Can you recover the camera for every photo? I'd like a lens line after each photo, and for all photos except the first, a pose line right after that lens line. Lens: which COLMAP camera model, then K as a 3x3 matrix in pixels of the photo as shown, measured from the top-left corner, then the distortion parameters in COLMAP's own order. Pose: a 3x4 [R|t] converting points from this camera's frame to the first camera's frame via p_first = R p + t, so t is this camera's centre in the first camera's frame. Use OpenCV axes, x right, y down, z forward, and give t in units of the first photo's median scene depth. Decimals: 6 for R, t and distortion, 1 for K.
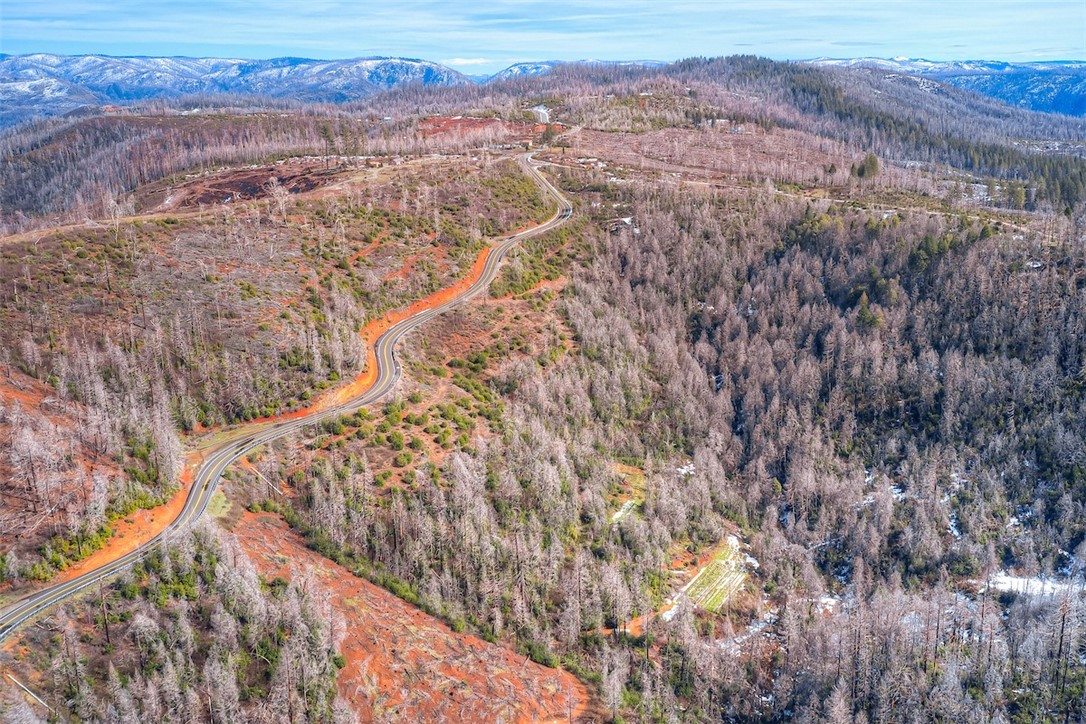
lens RADIAL K [[904.8, 0, 543.0], [0, 904.8, 362.7], [0, 0, 1]] dist [-0.021377, 0.012744]
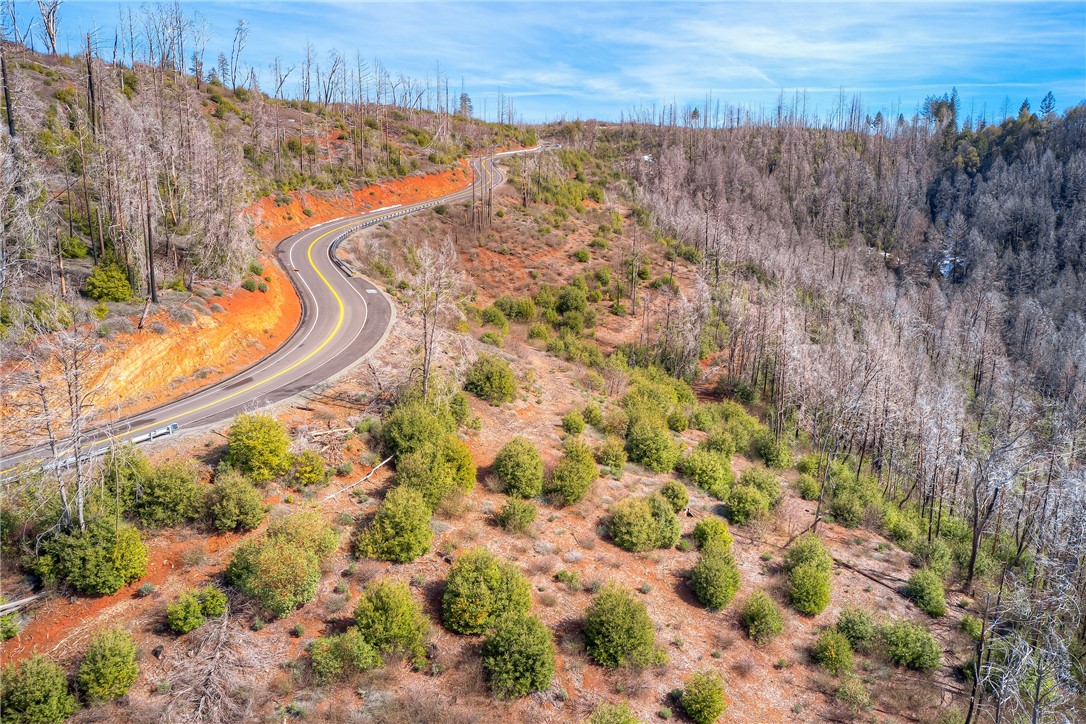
lens RADIAL K [[904.8, 0, 543.3], [0, 904.8, 361.2], [0, 0, 1]] dist [-0.021377, 0.012744]
pose [[0.989041, -0.008618, 0.147390, -0.125410], [0.016579, 0.998464, -0.052871, 0.036216], [-0.146708, 0.054735, 0.987664, 0.601200]]
